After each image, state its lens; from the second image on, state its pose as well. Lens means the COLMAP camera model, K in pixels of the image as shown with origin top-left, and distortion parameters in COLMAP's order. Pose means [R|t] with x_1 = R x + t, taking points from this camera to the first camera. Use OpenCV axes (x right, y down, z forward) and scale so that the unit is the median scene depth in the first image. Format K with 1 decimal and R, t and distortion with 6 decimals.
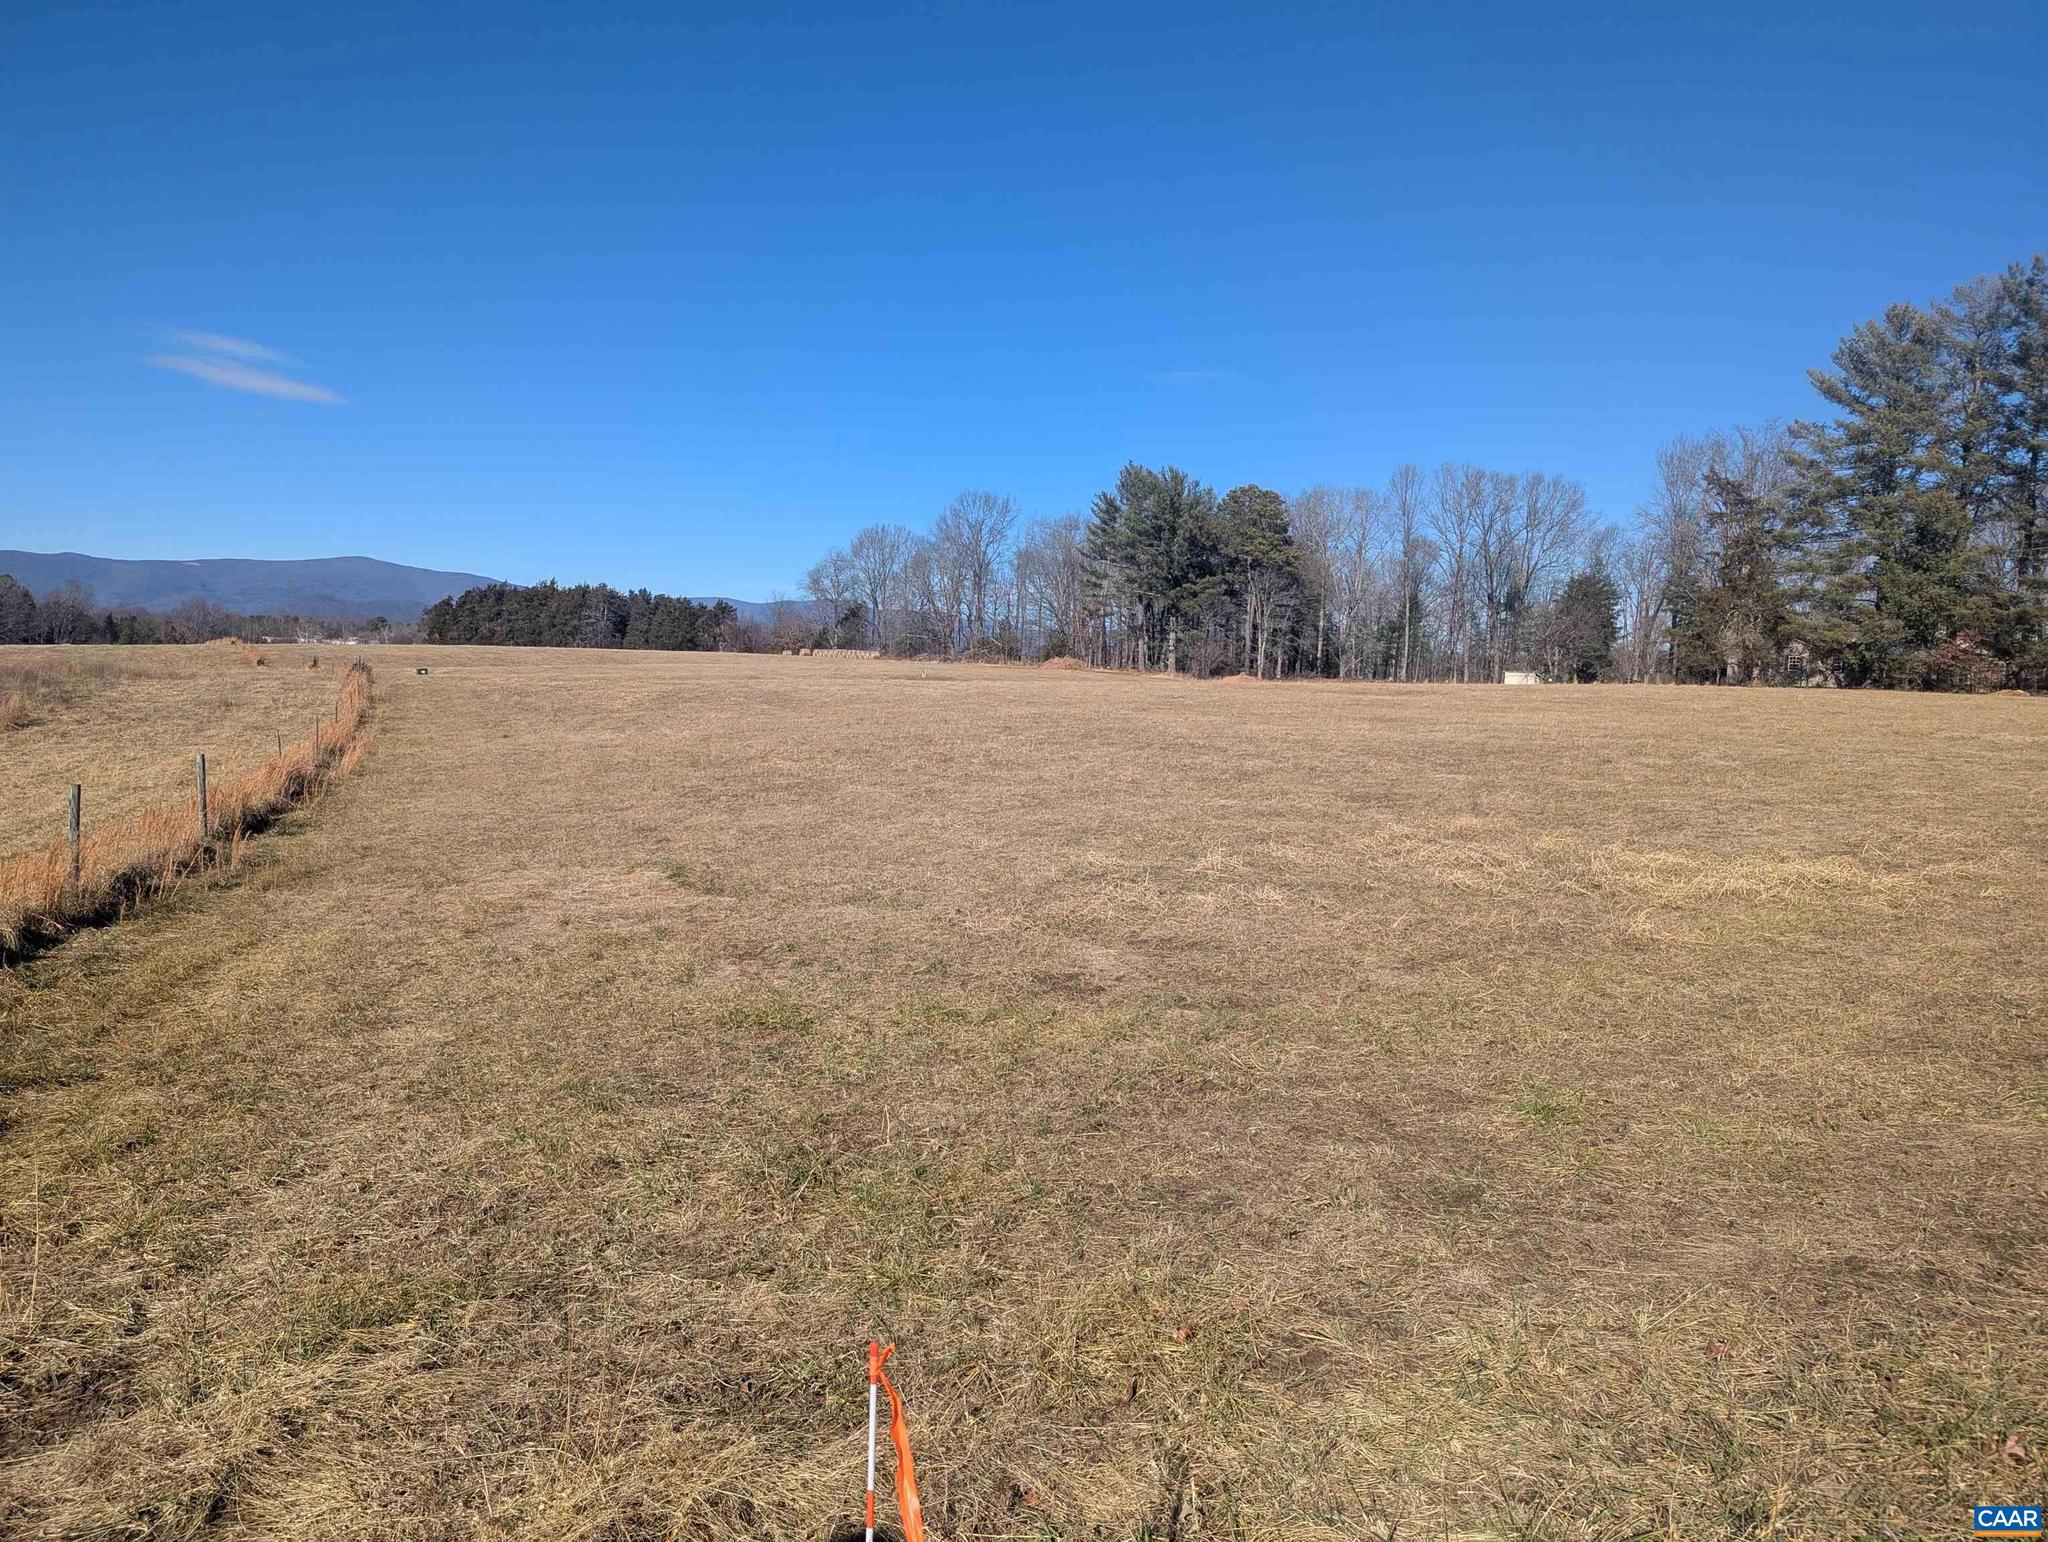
lens RADIAL K [[1435.1, 0, 1019.1], [0, 1435.1, 769.9], [0, 0, 1]] dist [0.073111, -0.071296]
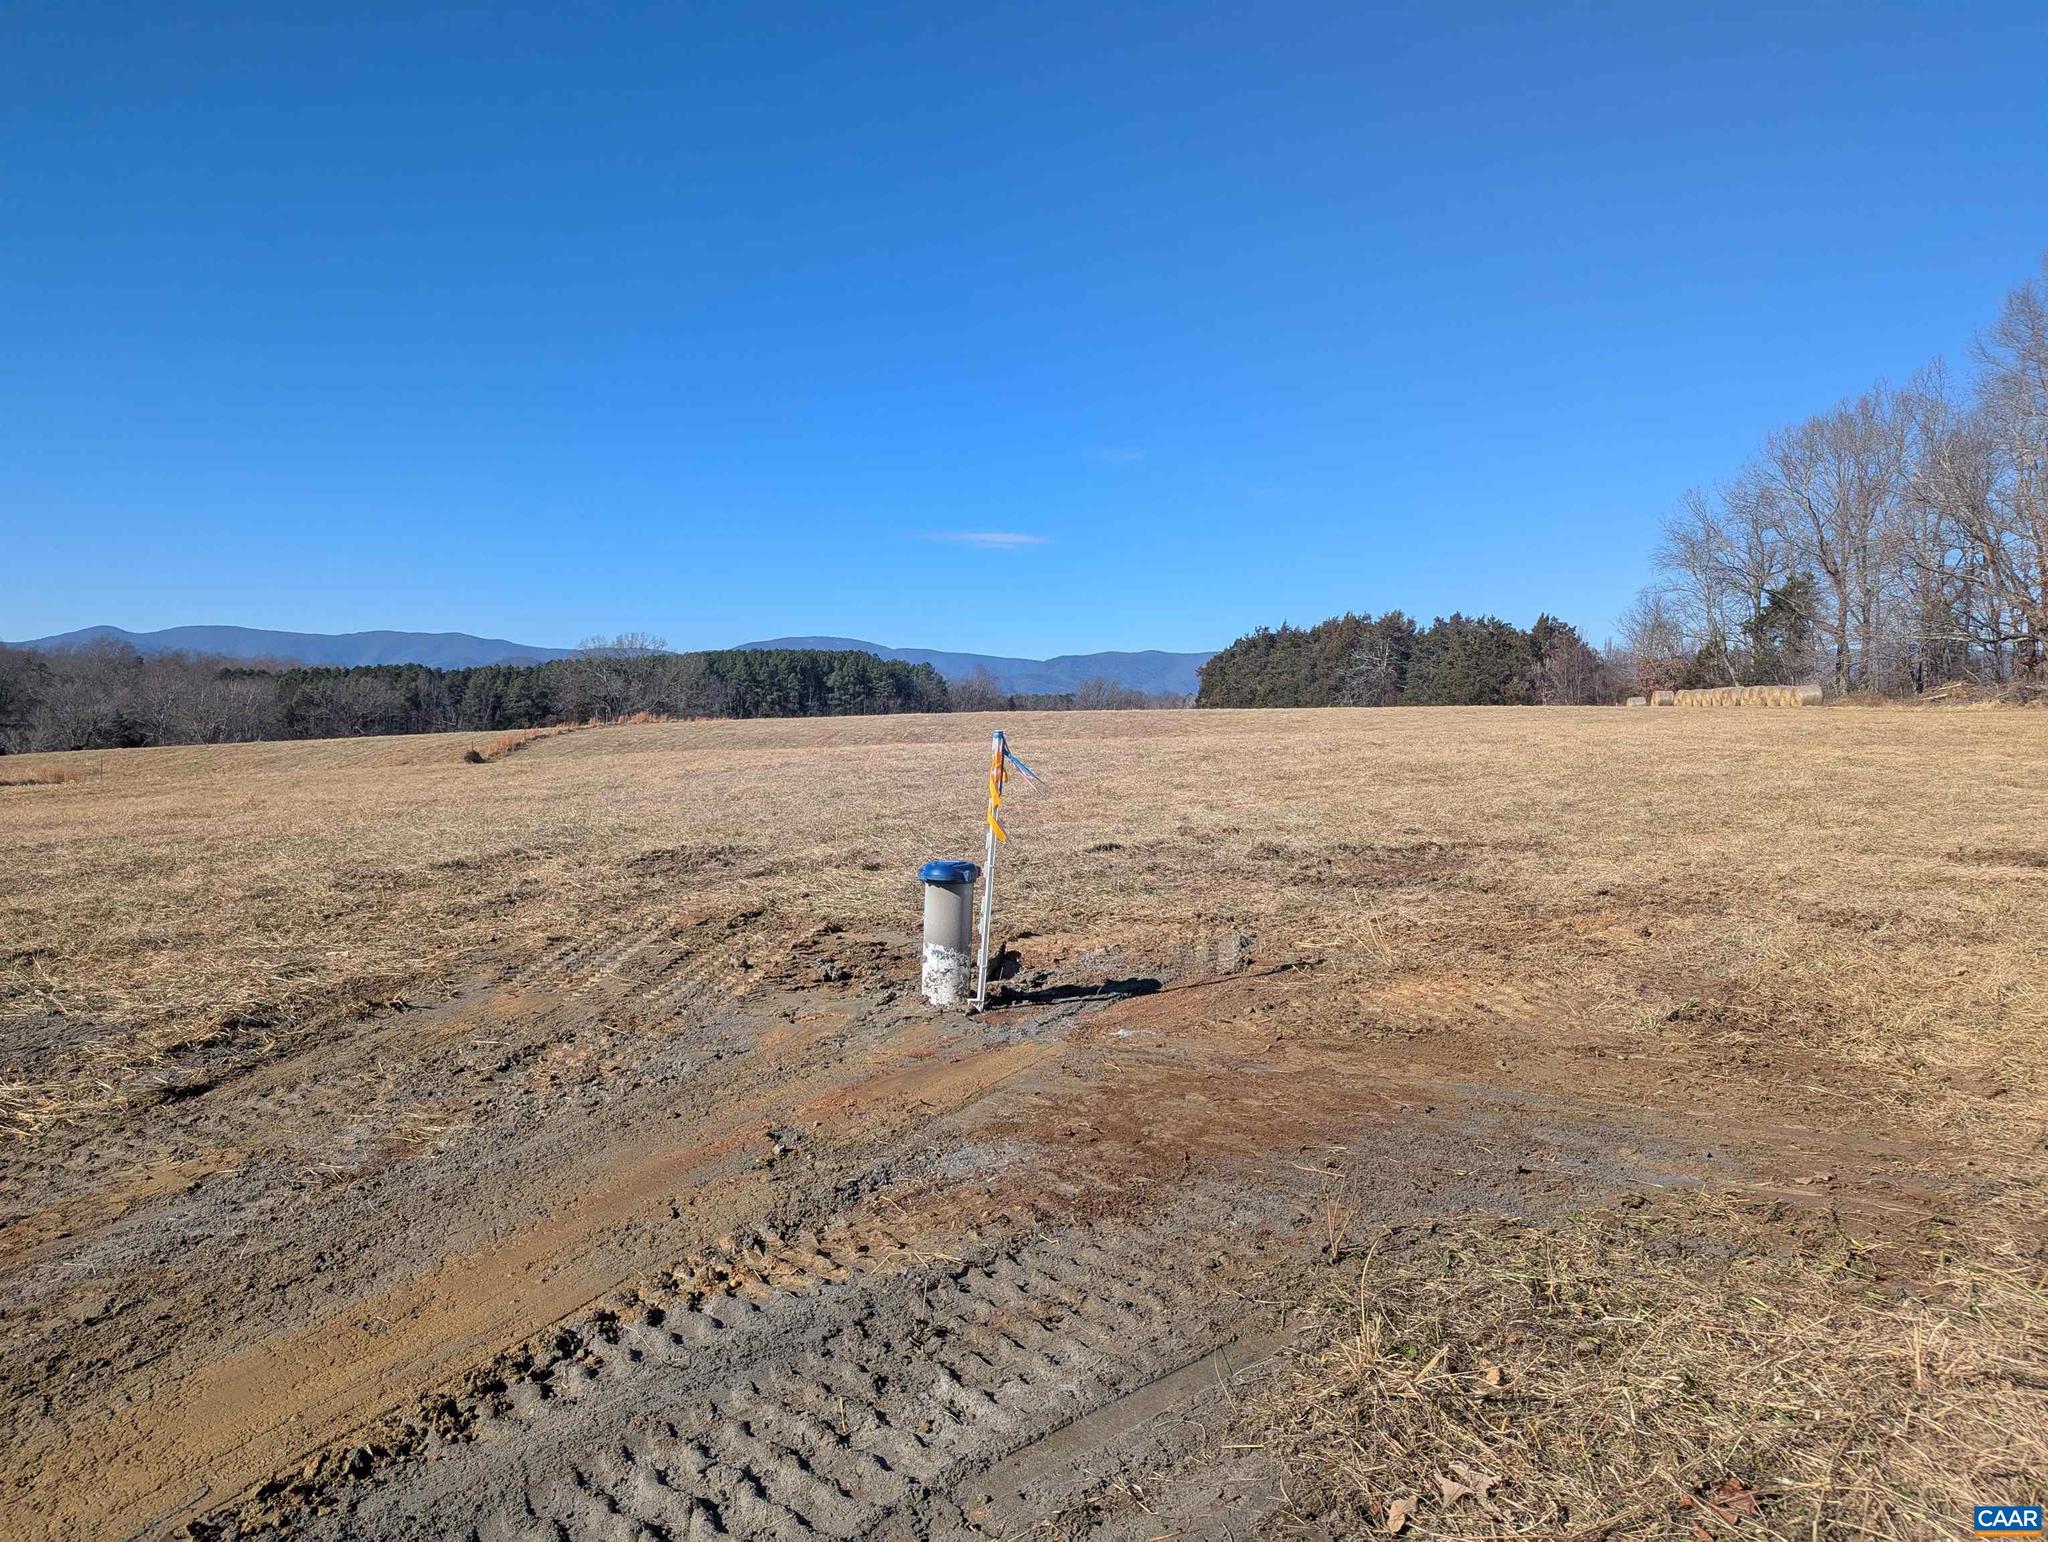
lens RADIAL K [[1435.1, 0, 1008.8], [0, 1435.1, 781.7], [0, 0, 1]] dist [0.073111, -0.071296]
pose [[0.779939, -0.004563, -0.625839, -0.030675], [-0.019629, 0.999303, -0.031749, -0.055550], [0.625548, 0.037047, 0.779306, 0.777057]]
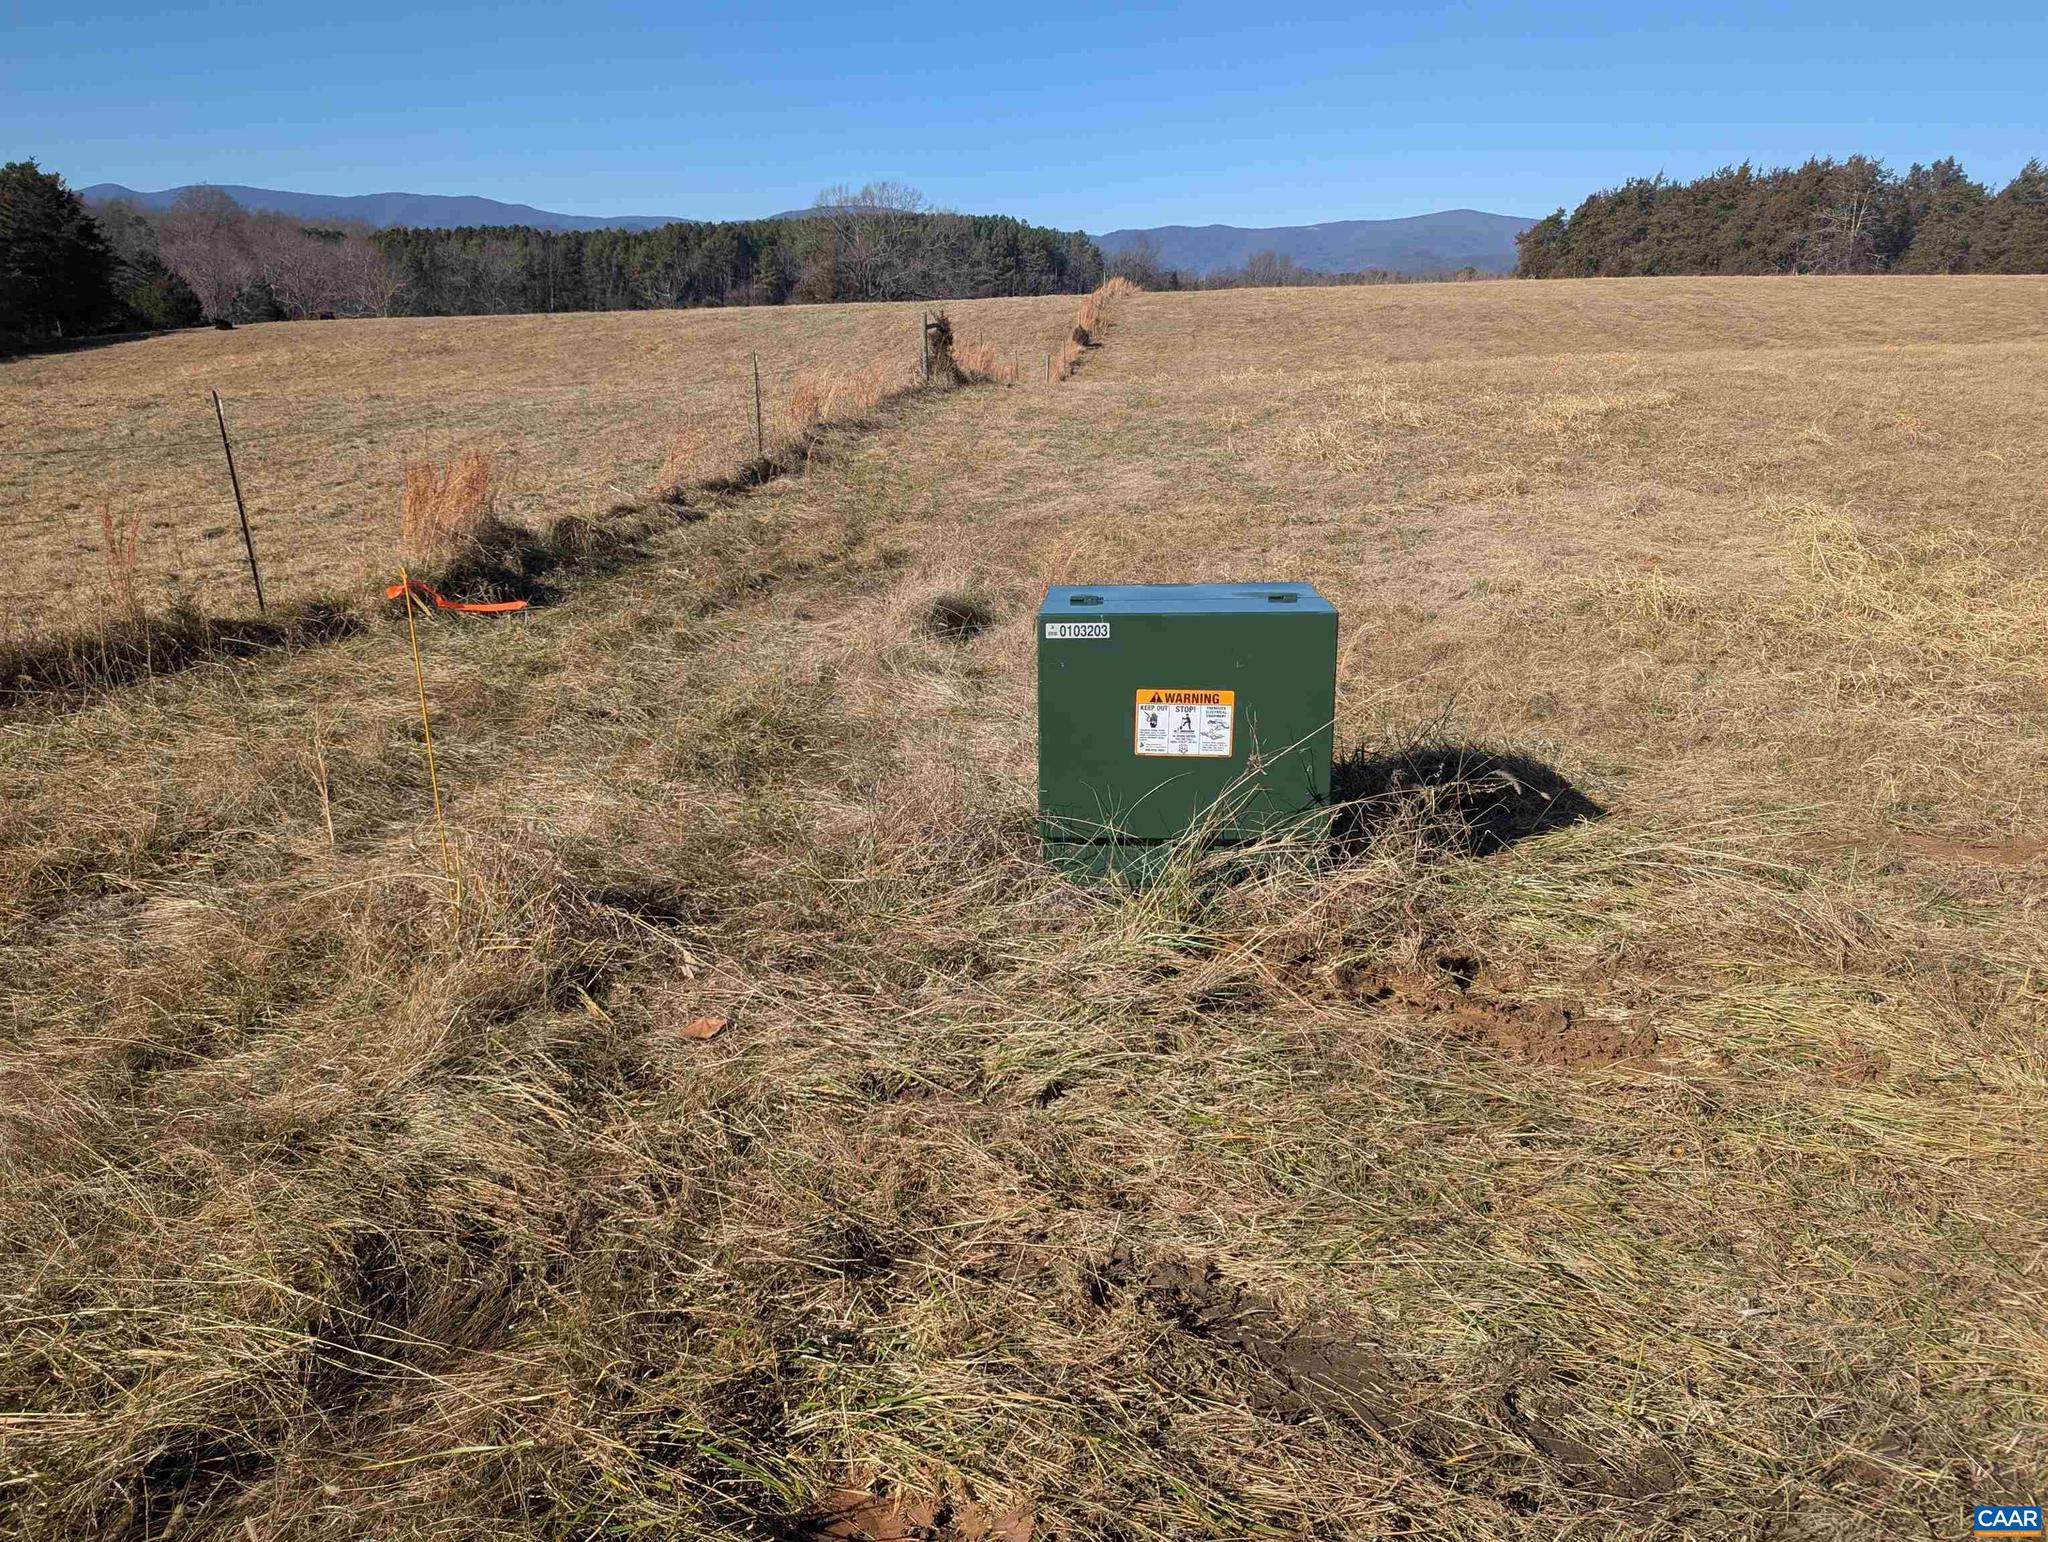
lens RADIAL K [[1455.2, 0, 1007.1], [0, 1455.2, 769.0], [0, 0, 1]] dist [0.031371, -0.010206]
pose [[0.758366, 0.176579, -0.627455, -0.301894], [-0.033368, 0.971862, 0.233173, -0.056636], [0.650974, -0.155894, 0.742920, 0.758530]]
